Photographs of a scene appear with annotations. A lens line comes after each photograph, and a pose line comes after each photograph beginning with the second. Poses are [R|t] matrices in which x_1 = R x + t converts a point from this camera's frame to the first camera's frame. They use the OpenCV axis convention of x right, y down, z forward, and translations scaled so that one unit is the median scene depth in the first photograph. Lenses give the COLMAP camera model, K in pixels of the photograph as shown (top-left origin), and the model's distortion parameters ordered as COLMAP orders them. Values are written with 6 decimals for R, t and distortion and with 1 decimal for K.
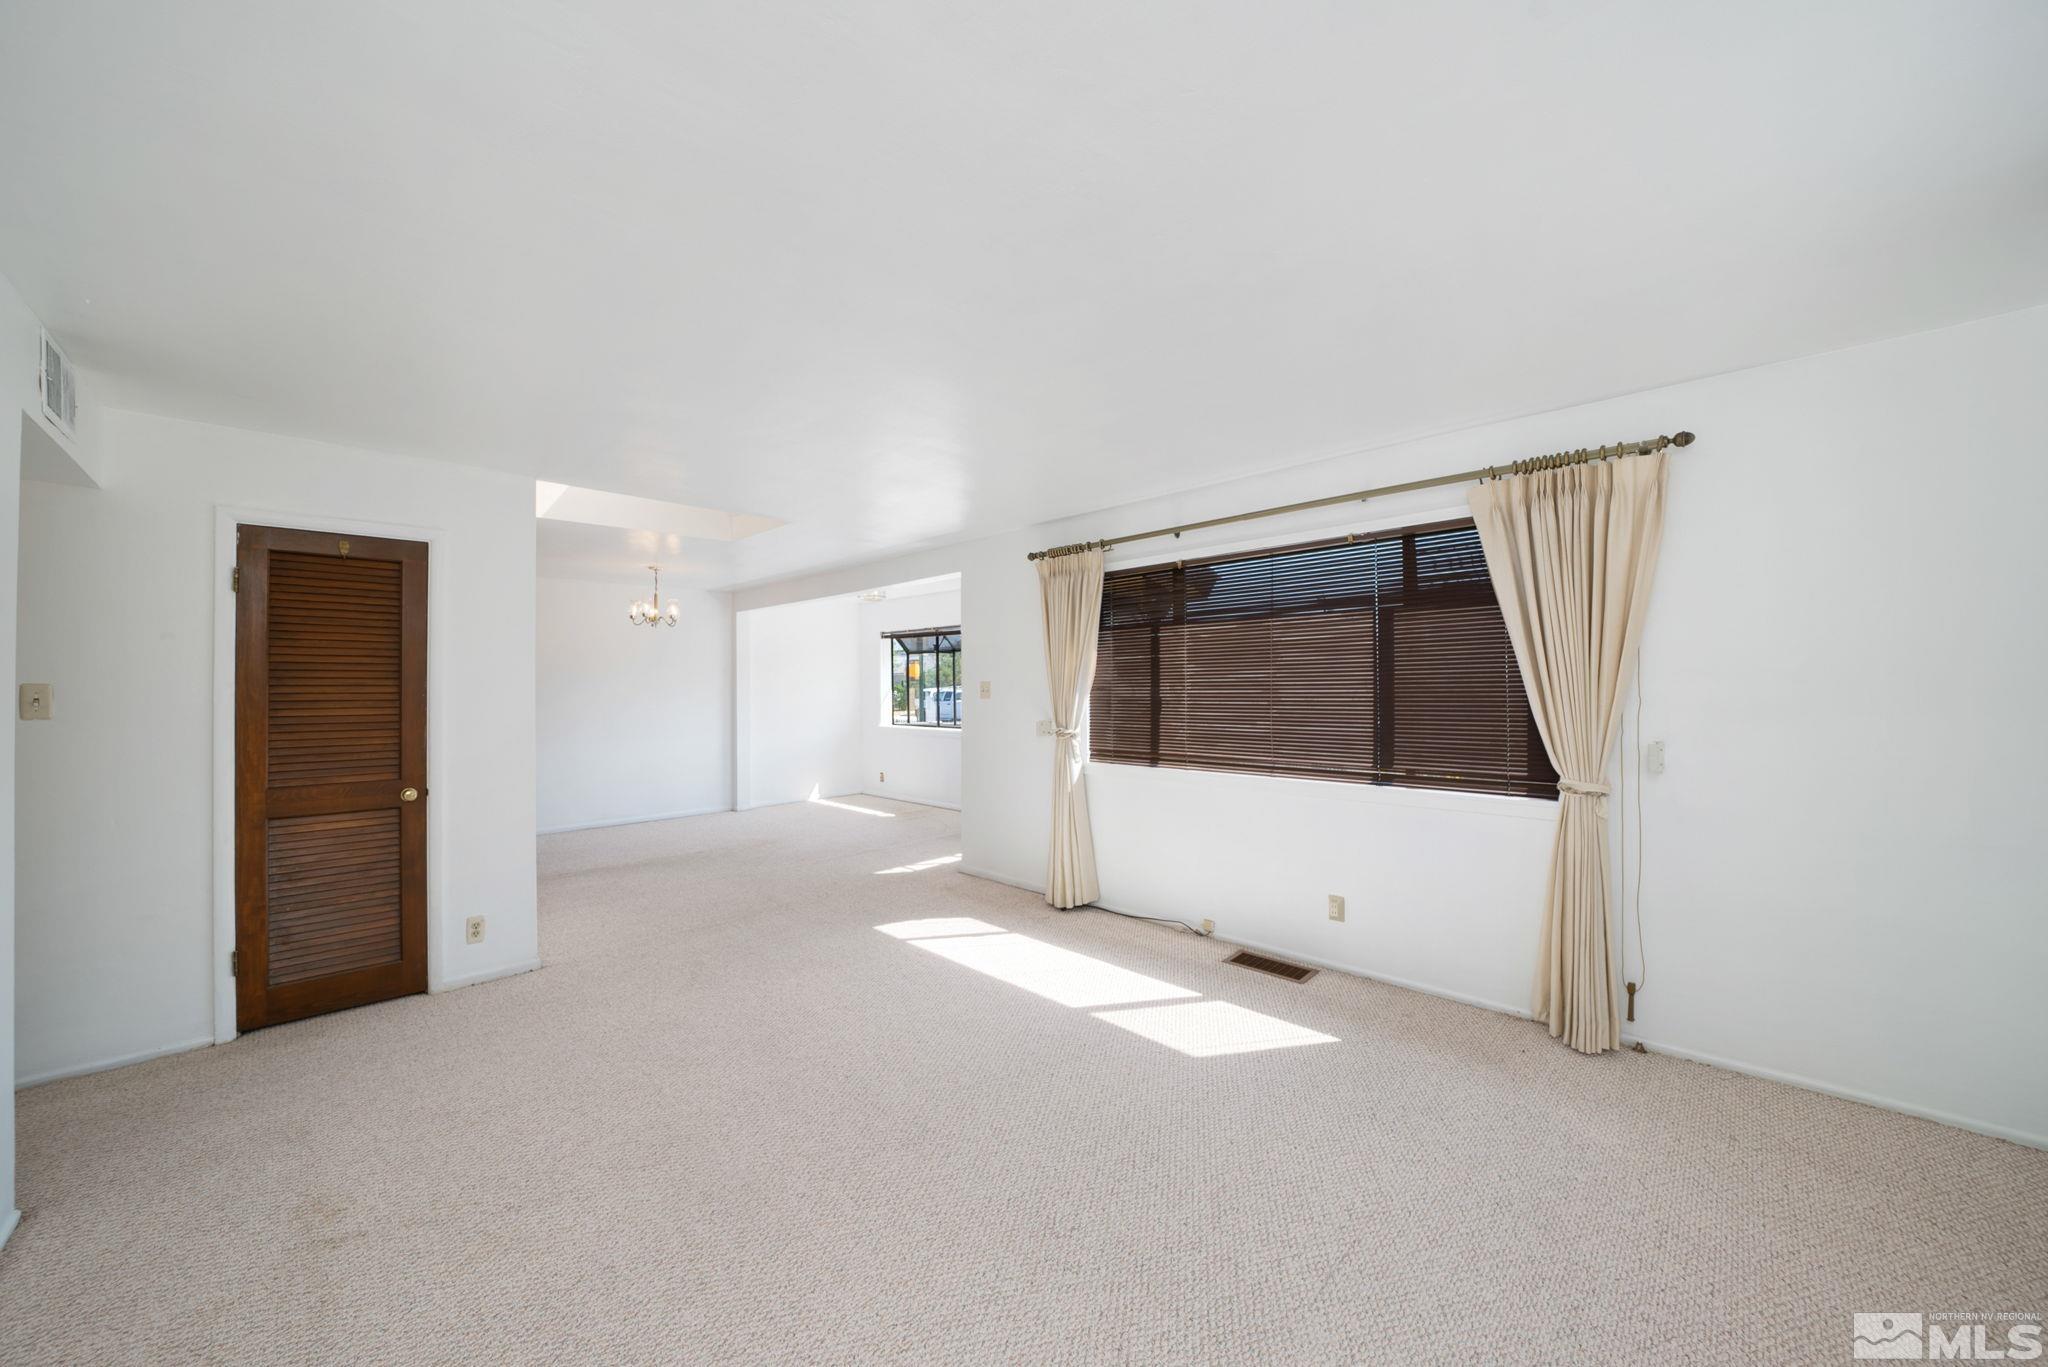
lens RADIAL K [[721.0, 0, 1030.7], [0, 721.0, 679.0], [0, 0, 1]] dist [-0.021561, 0.001662]
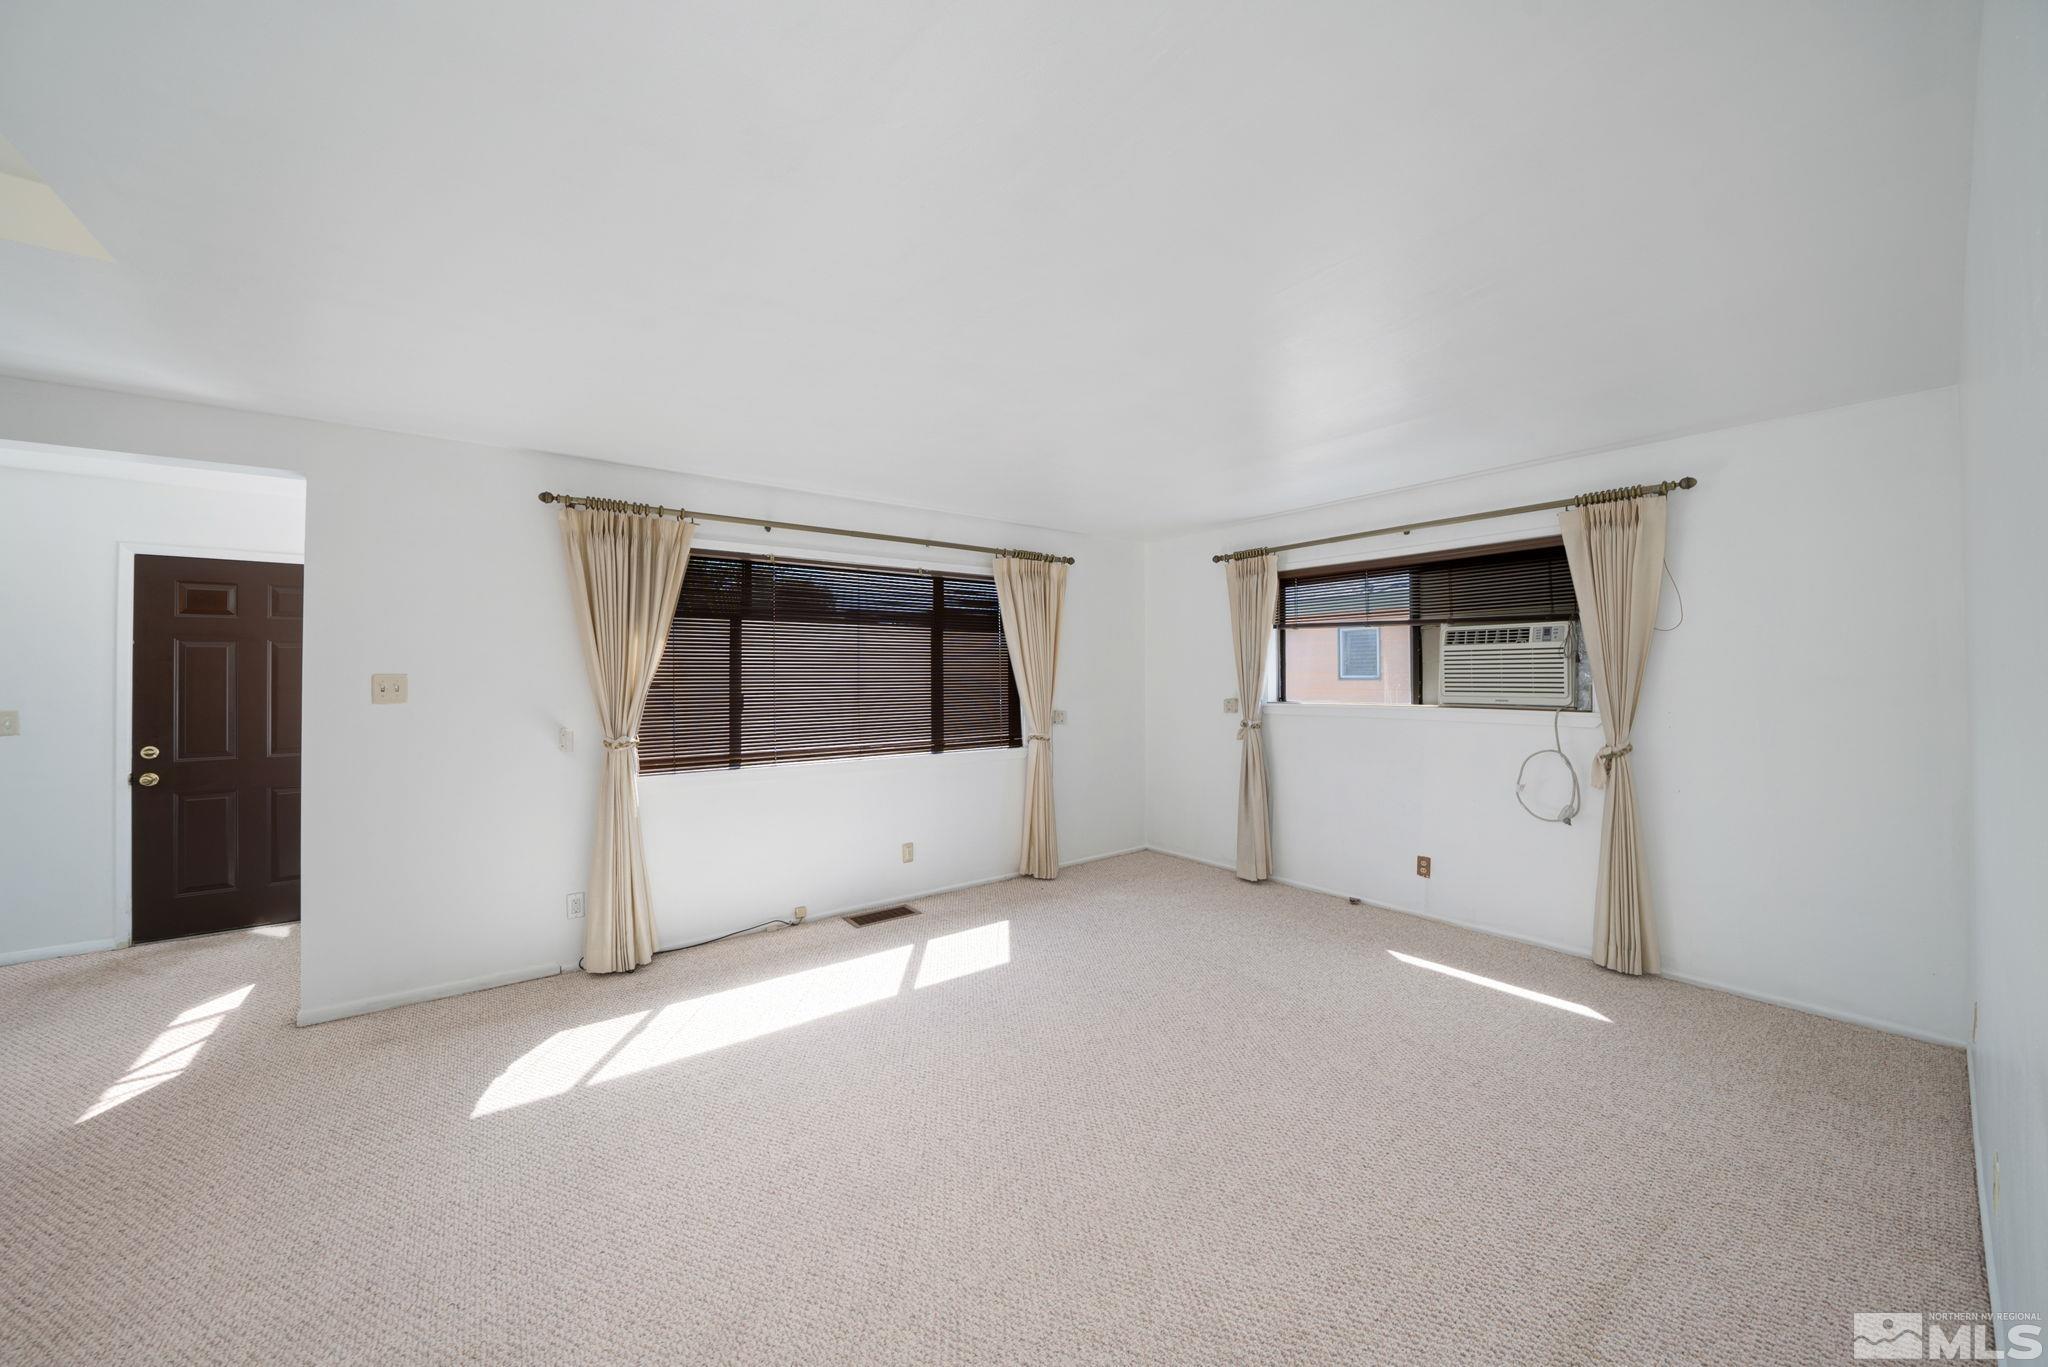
lens RADIAL K [[721.0, 0, 1005.8], [0, 721.0, 667.0], [0, 0, 1]] dist [-0.021561, 0.001662]
pose [[0.158612, 0.025037, 0.987024, -0.722578], [-0.005291, 0.999686, -0.024508, 0.011923], [-0.987327, -0.001335, 0.158694, 0.530145]]
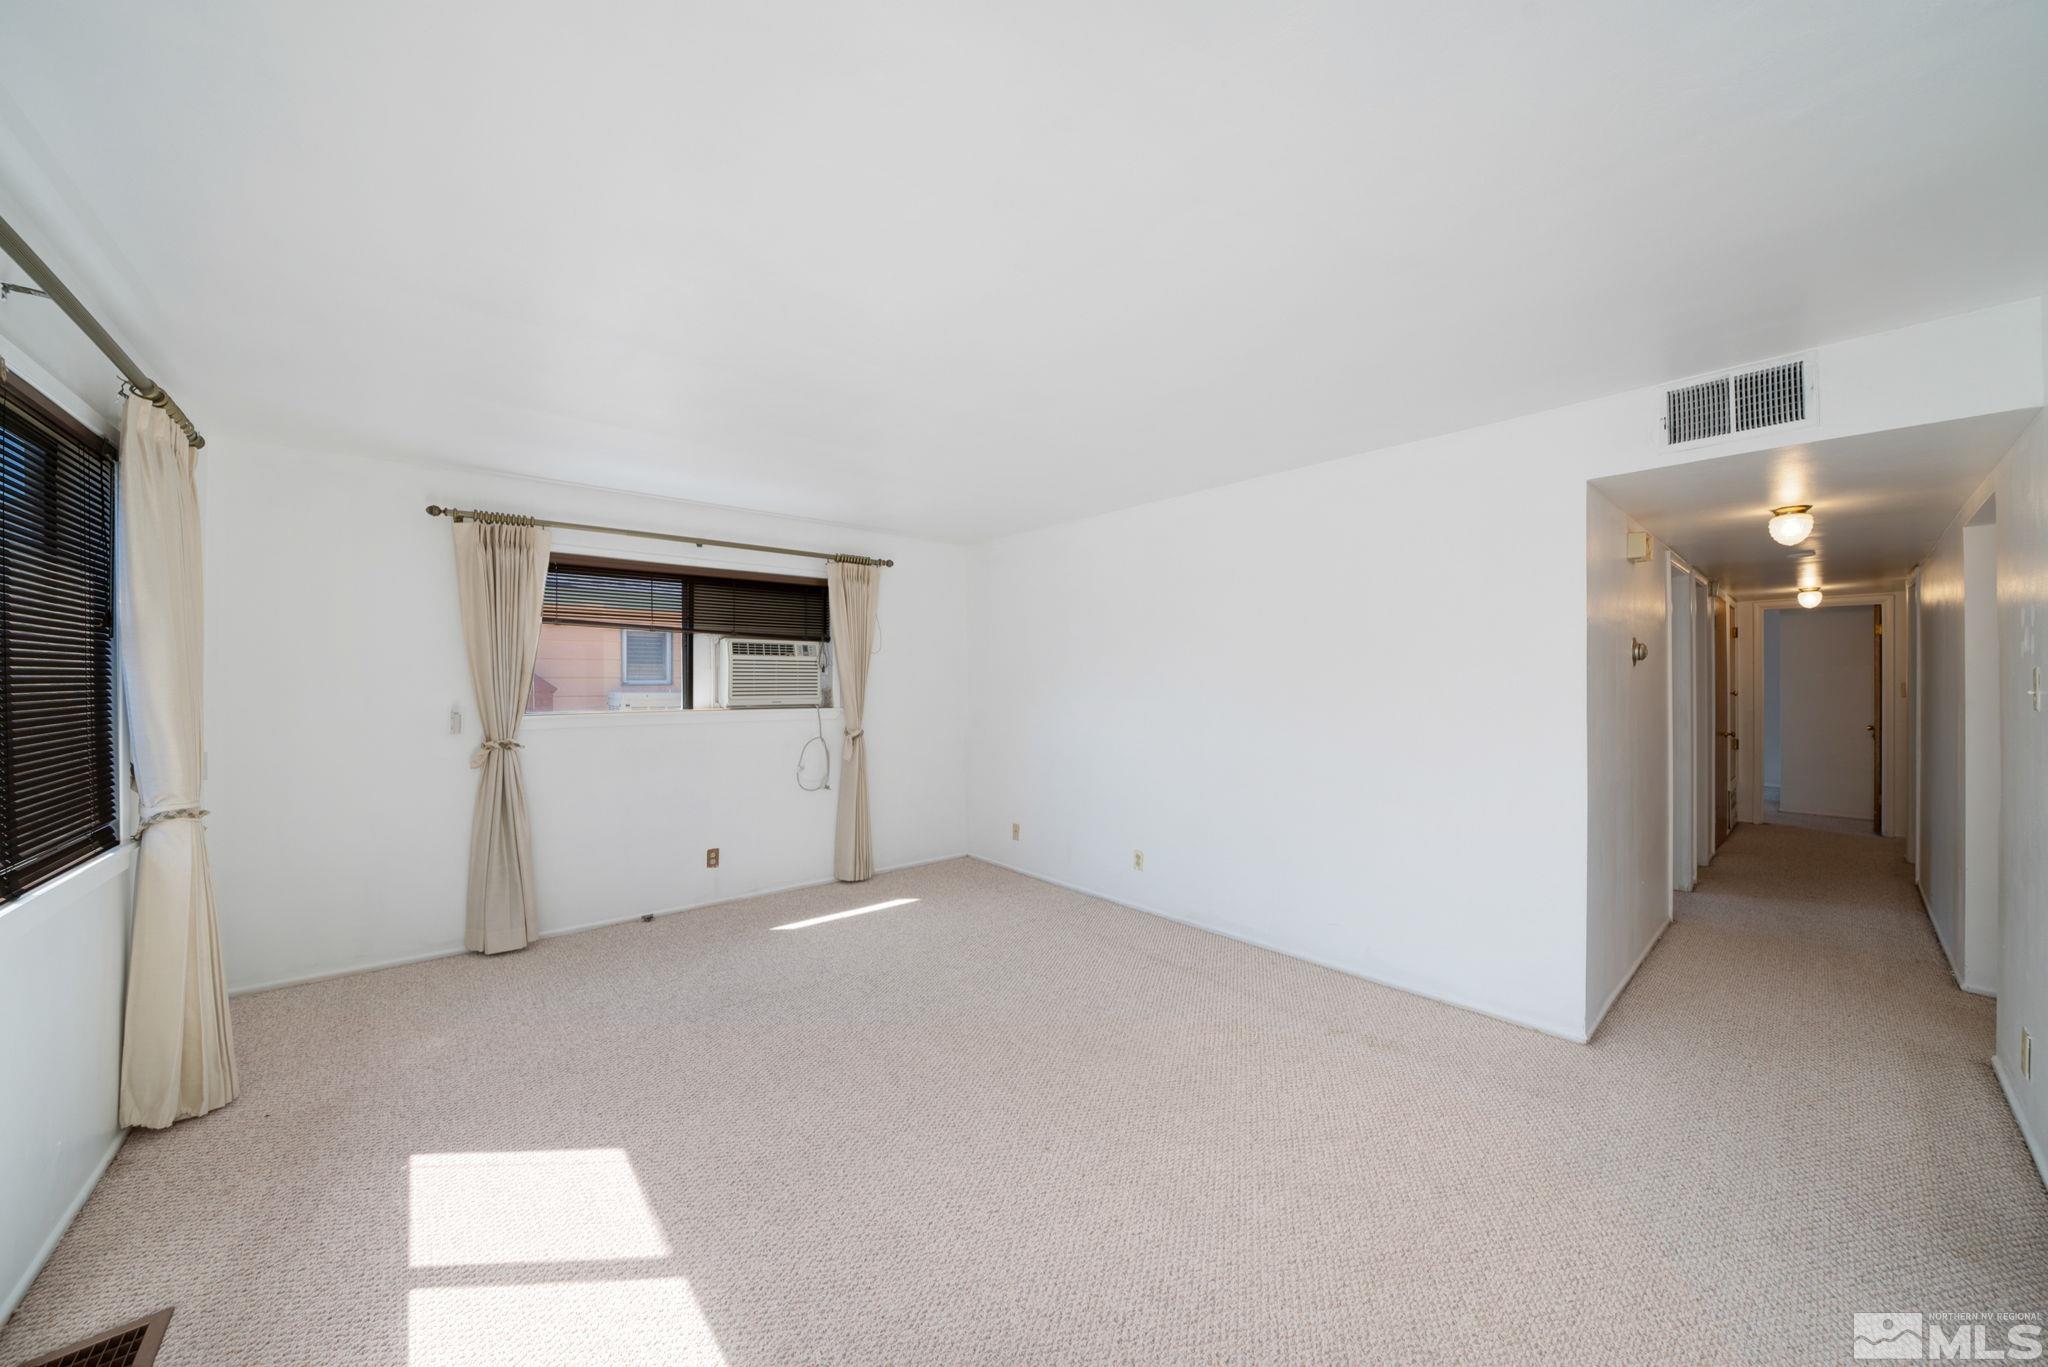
lens RADIAL K [[721.0, 0, 1034.4], [0, 721.0, 681.5], [0, 0, 1]] dist [-0.021561, 0.001662]
pose [[-0.996834, 0.013542, 0.078345, -0.199140], [0.013003, 0.999888, -0.007386, 0.010483], [-0.078437, -0.006344, -0.996899, 1.170193]]
